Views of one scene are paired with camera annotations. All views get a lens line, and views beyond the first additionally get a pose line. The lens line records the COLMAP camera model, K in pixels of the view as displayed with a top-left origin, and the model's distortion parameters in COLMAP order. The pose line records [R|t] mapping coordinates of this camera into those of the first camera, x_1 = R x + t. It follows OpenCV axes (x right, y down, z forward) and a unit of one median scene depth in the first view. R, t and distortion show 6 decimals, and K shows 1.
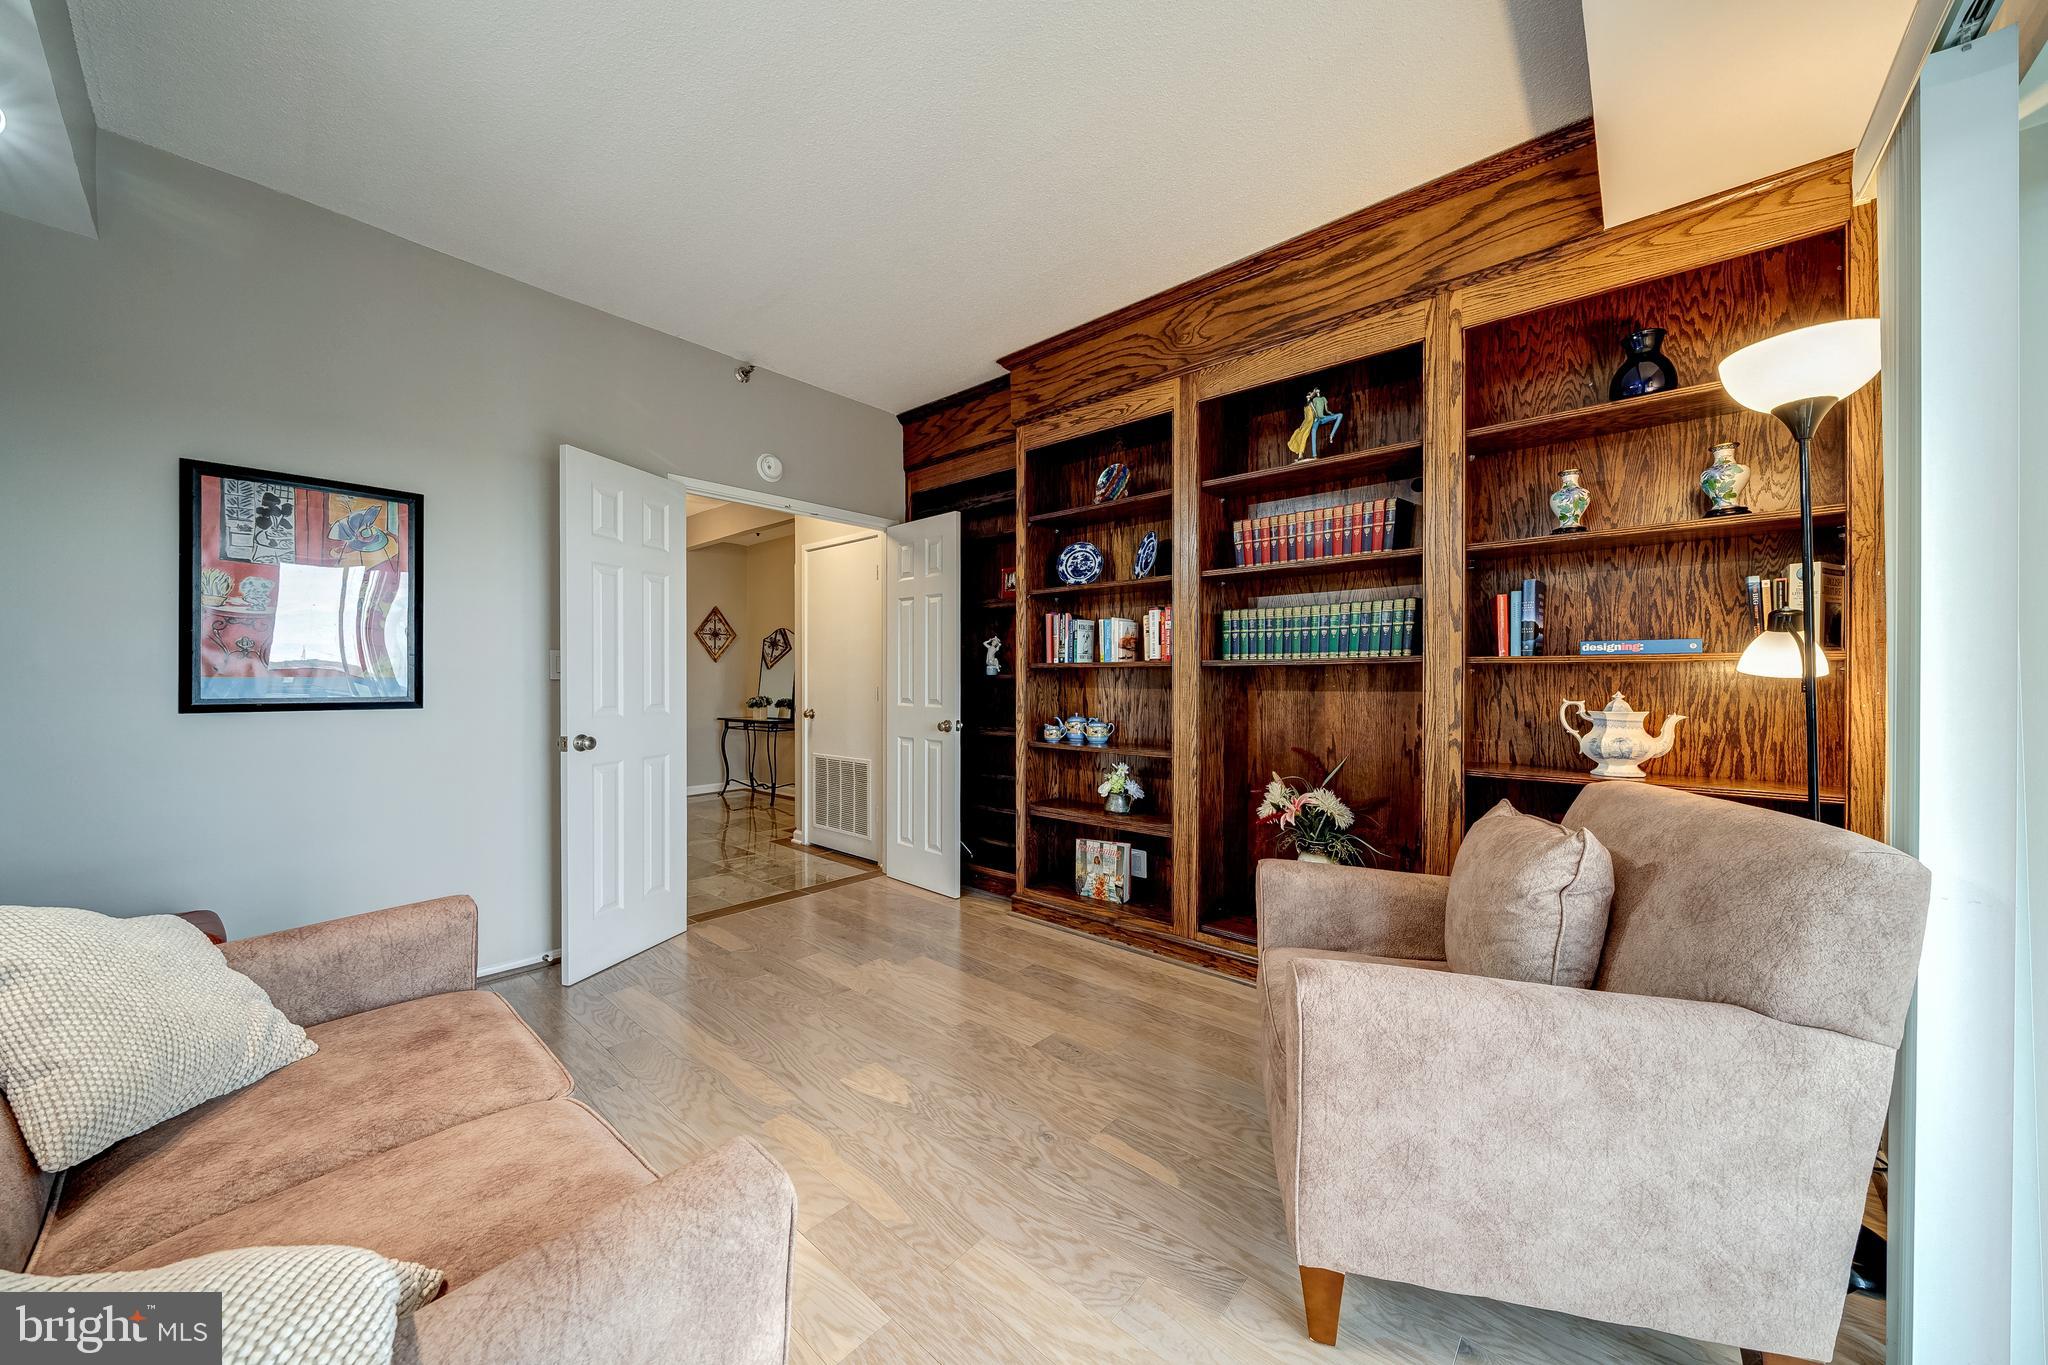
lens RADIAL K [[709.6, 0, 1023.2], [0, 709.6, 680.1], [0, 0, 1]] dist [0.000267, 0.000080]
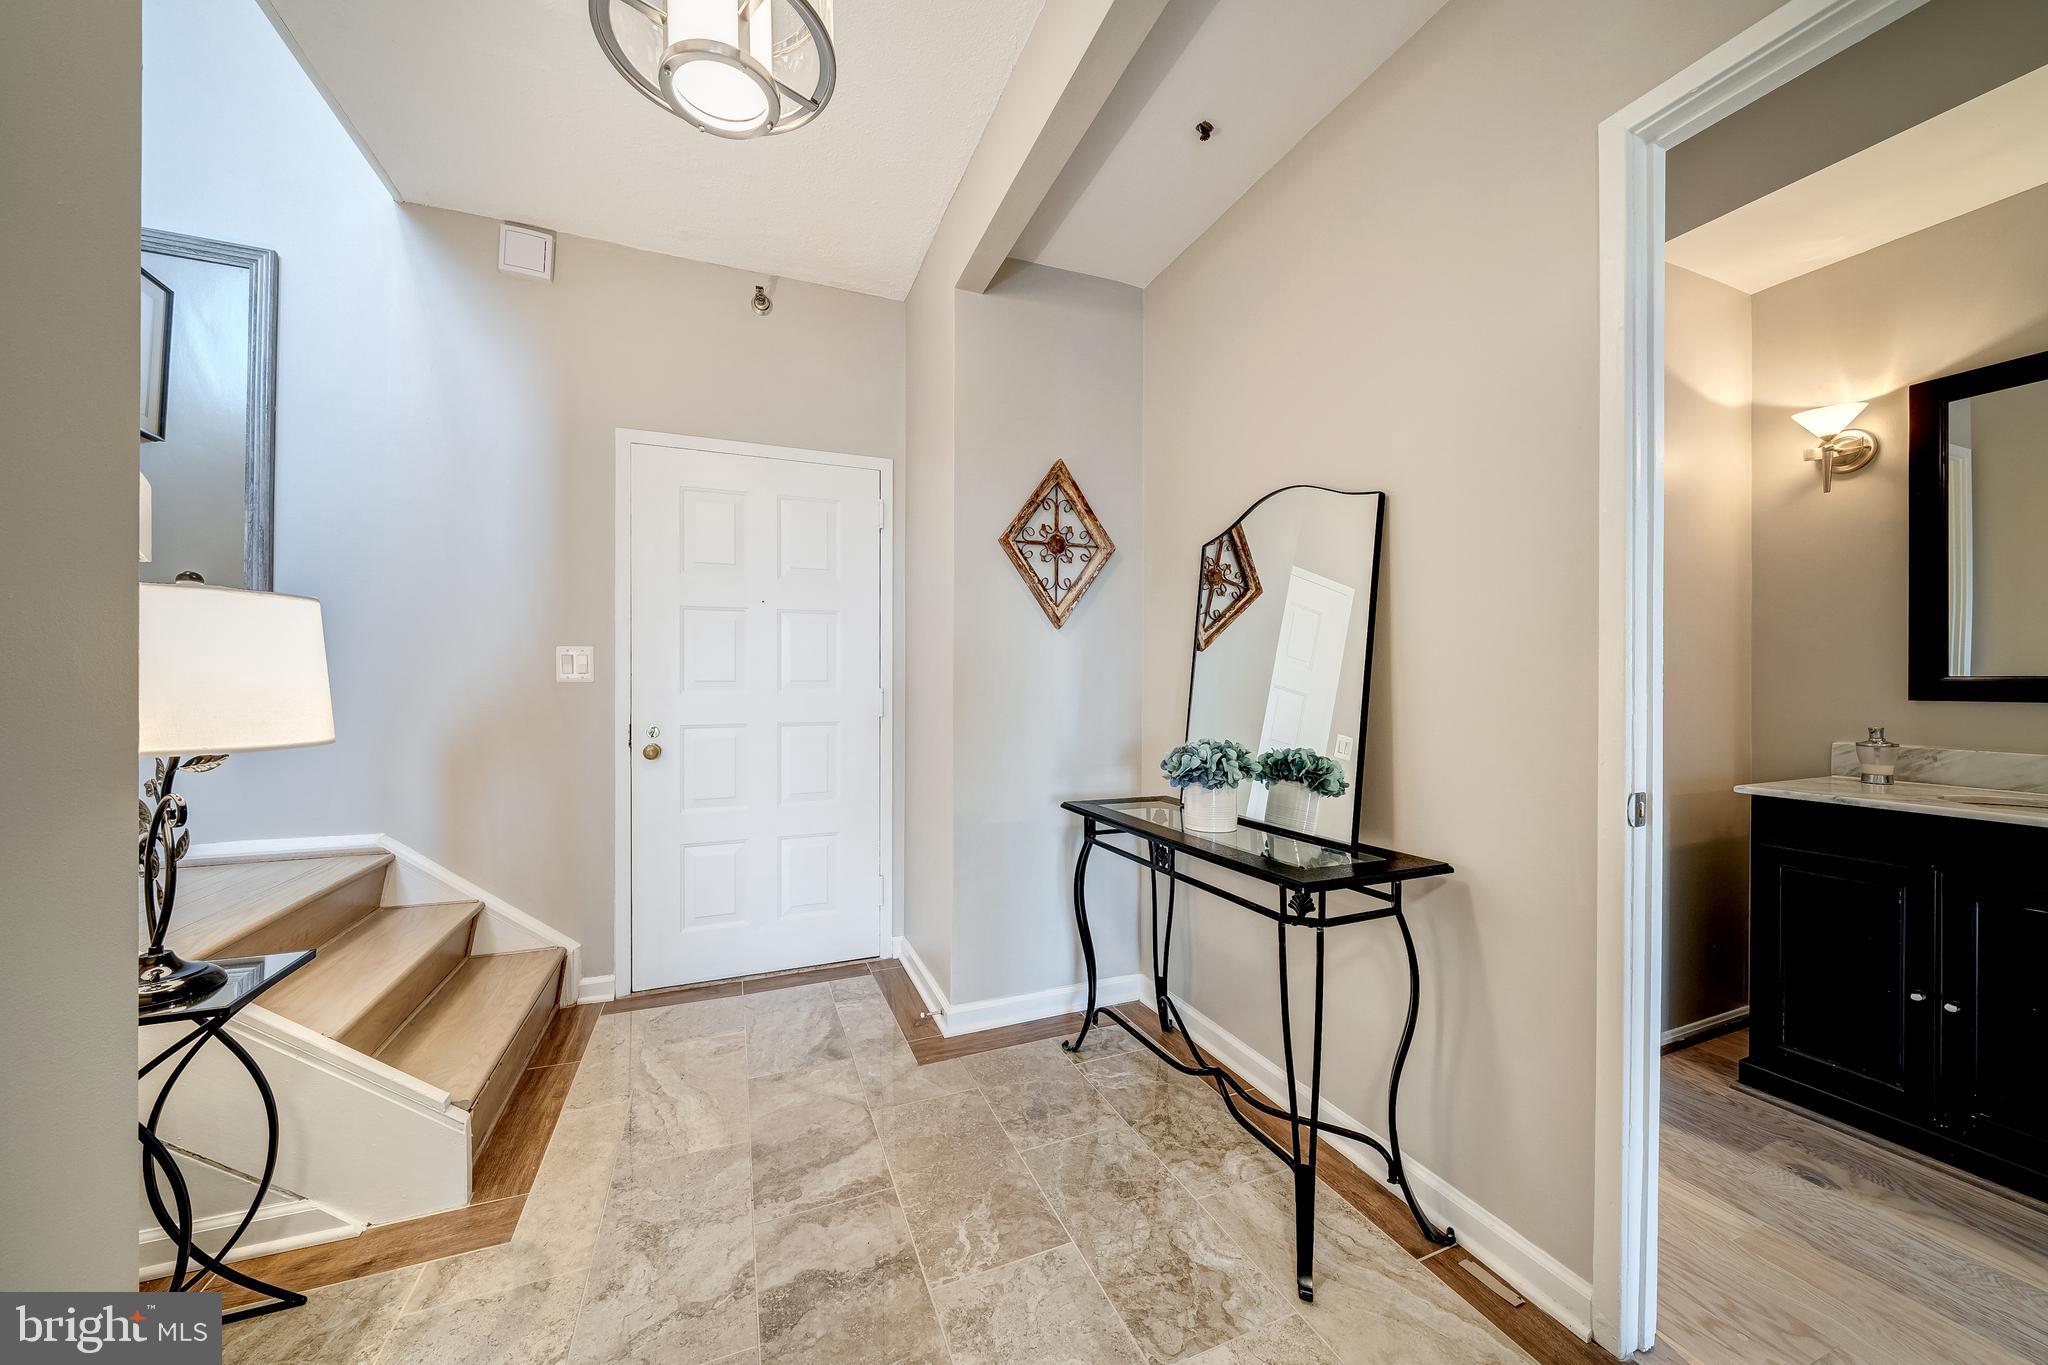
lens RADIAL K [[709.6, 0, 1025.4], [0, 709.6, 682.7], [0, 0, 1]] dist [0.000267, 0.000080]
pose [[0.895091, 0.004855, -0.445857, -0.296548], [-0.004040, 0.999988, 0.002780, 0.000165], [0.445865, -0.000687, 0.895100, 0.690178]]
